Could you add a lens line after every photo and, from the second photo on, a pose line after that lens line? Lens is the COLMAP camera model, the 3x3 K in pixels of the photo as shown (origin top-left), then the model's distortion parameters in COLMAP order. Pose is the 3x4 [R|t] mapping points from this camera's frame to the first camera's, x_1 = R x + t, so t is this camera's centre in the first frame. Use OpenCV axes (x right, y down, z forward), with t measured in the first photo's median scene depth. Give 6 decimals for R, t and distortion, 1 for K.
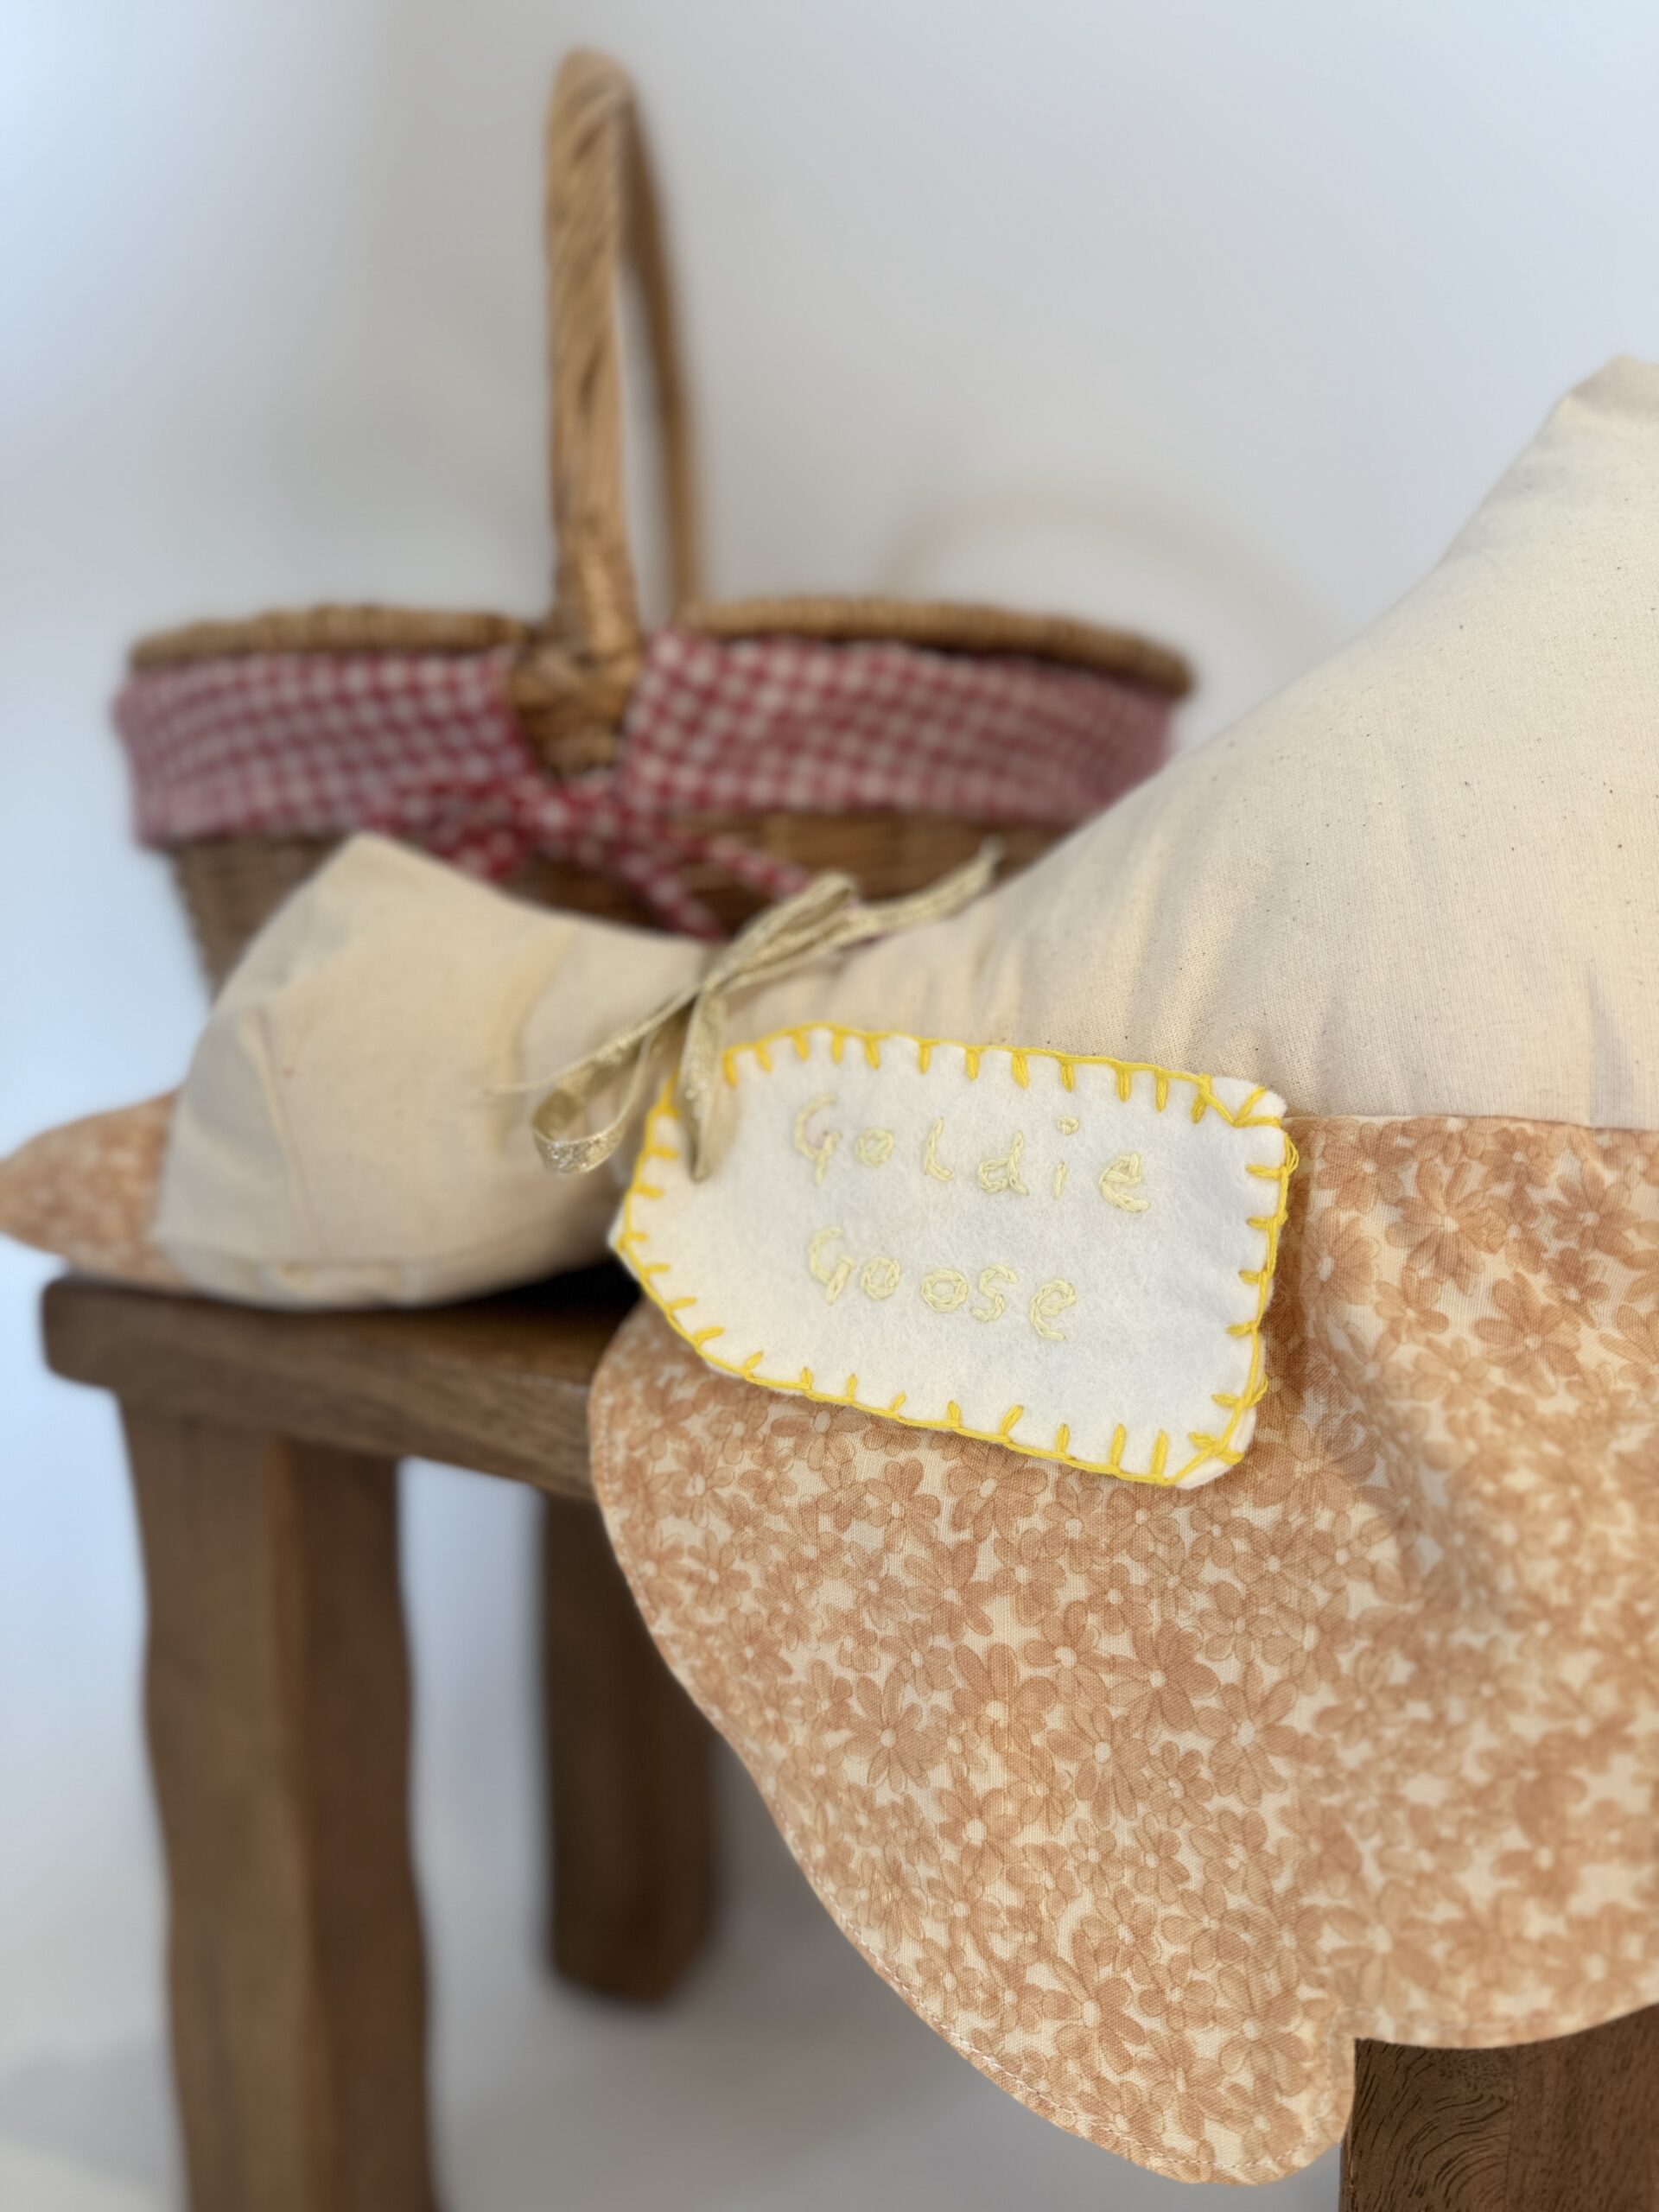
lens RADIAL K [[1537.6, 0, 779.3], [0, 1537.6, 1130.4], [0, 0, 1]] dist [-0.007571, -0.005926]
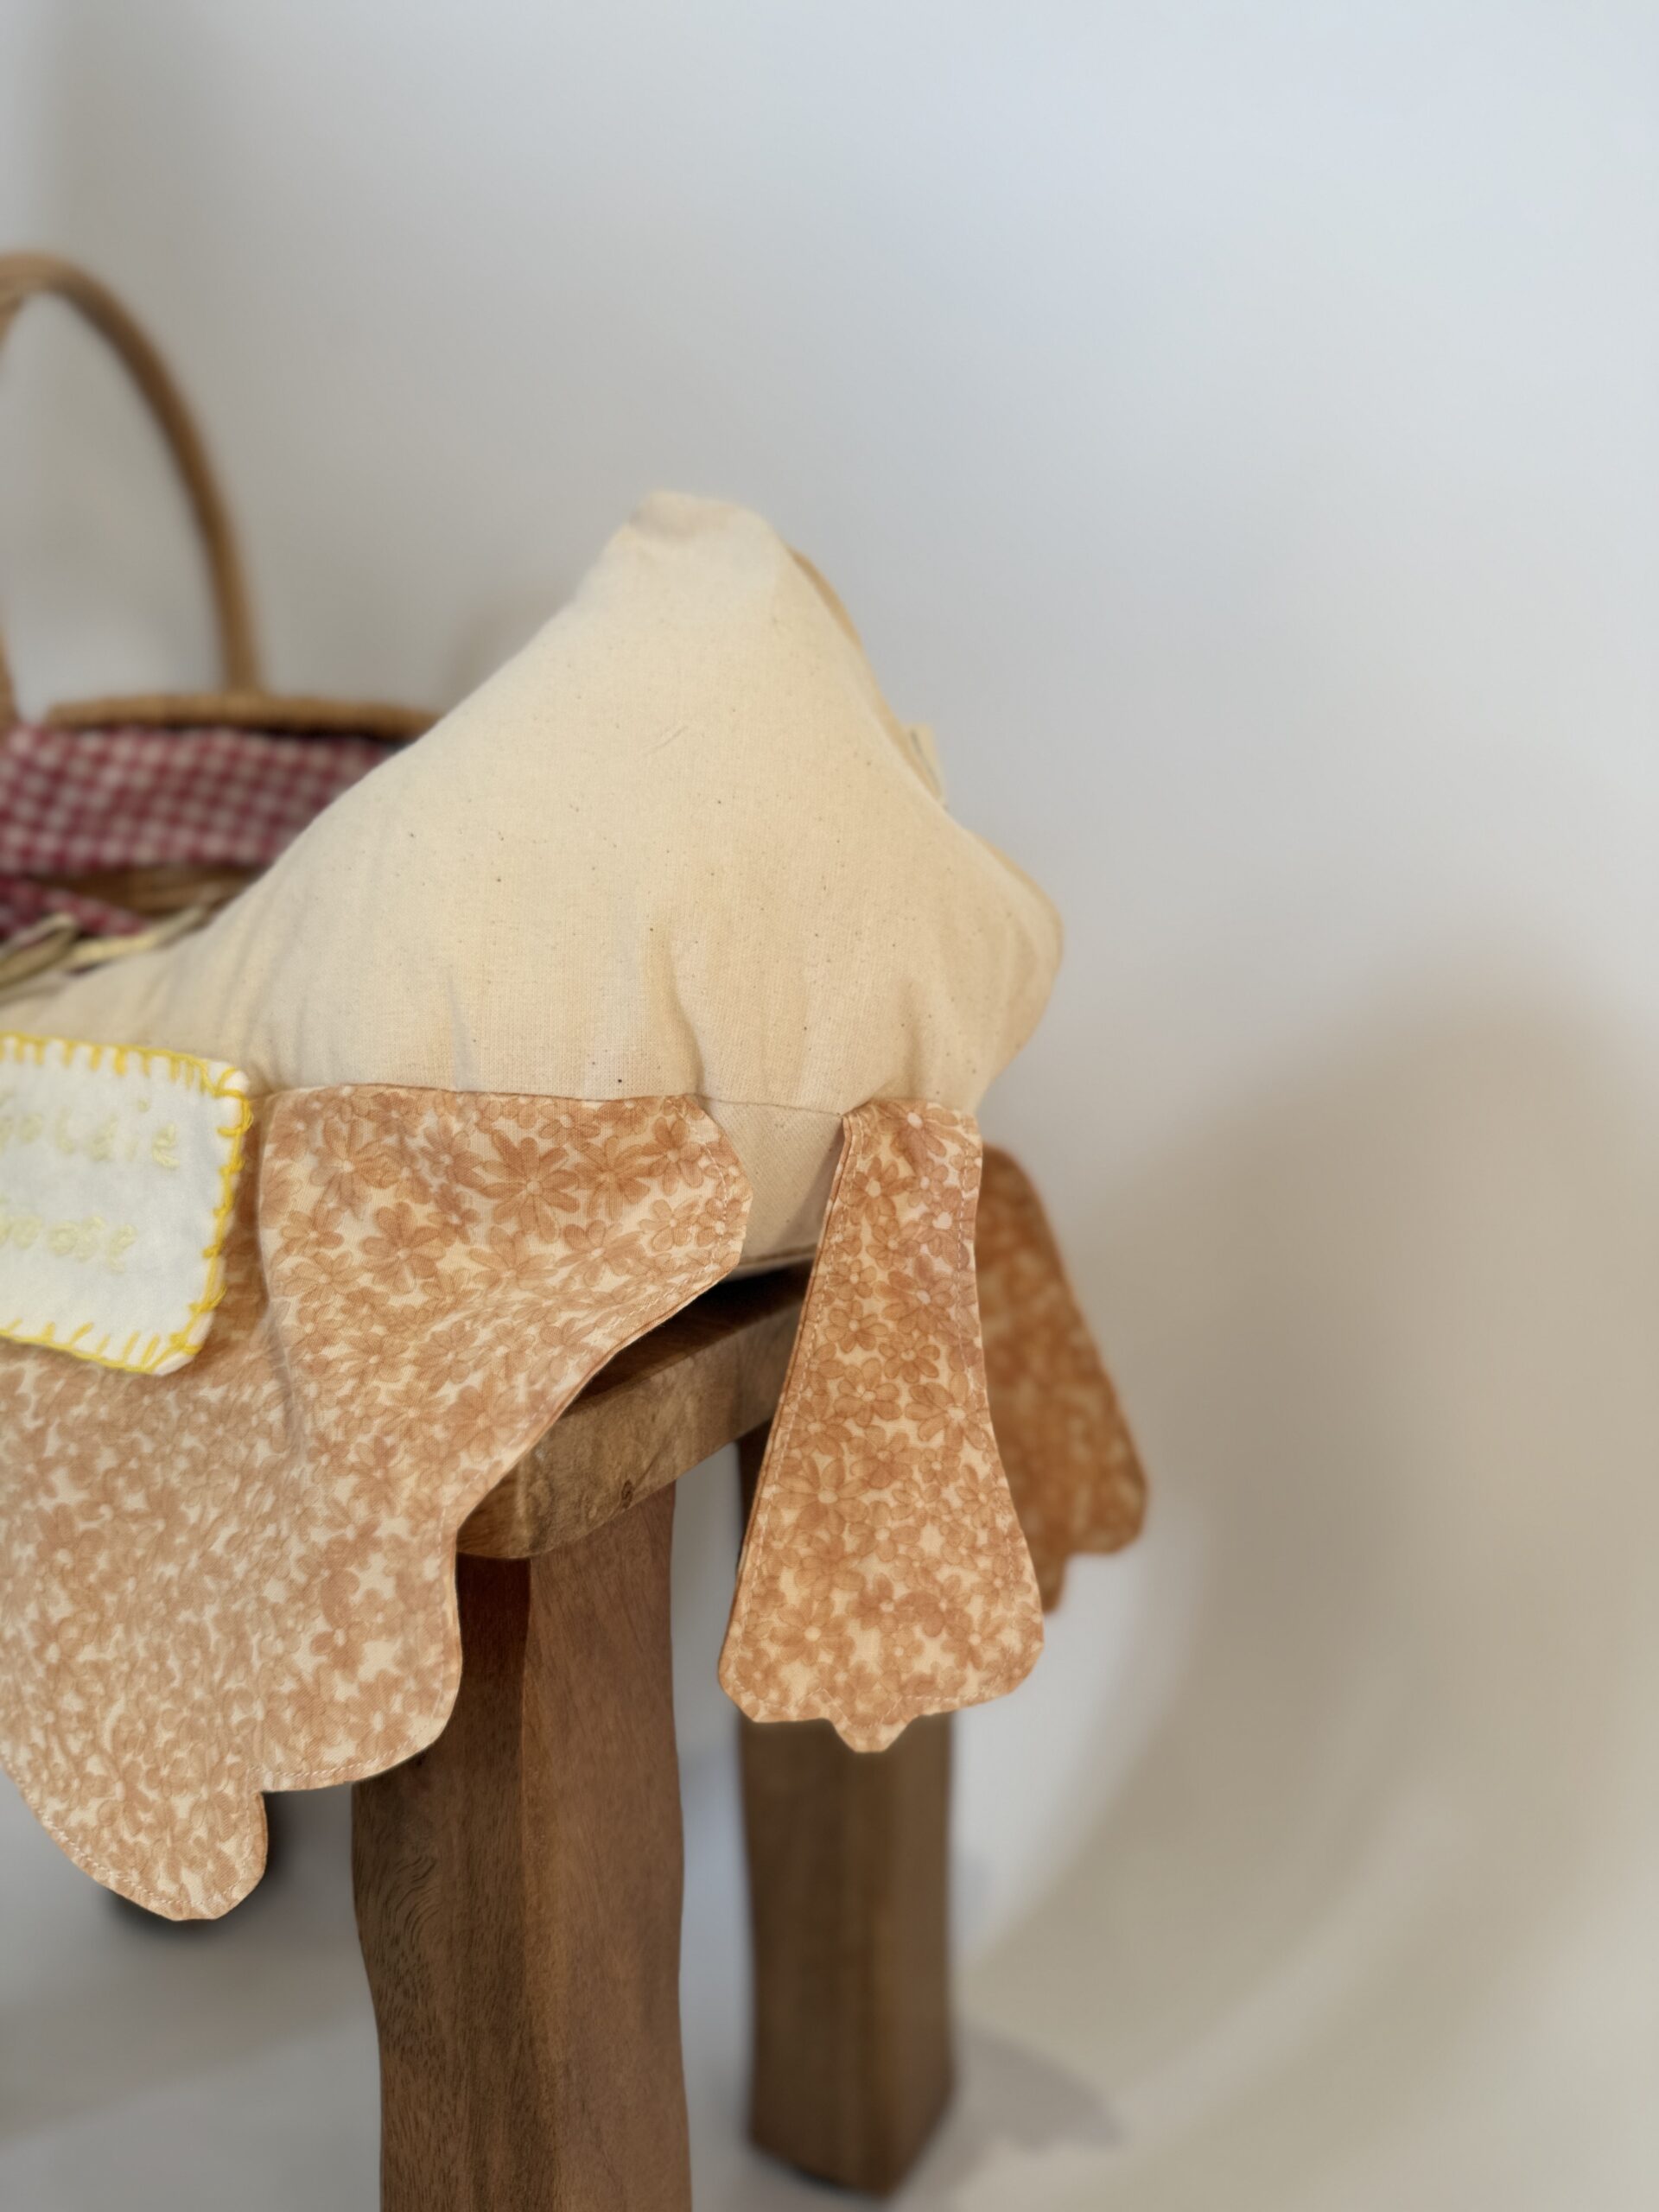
lens RADIAL K [[1537.6, 0, 824.4], [0, 1537.6, 1110.1], [0, 0, 1]] dist [-0.007571, -0.005926]
pose [[0.999491, -0.025185, -0.019579, 0.857954], [0.024334, 0.998797, -0.042577, 0.077248], [0.020628, 0.042079, 0.998901, -0.303452]]
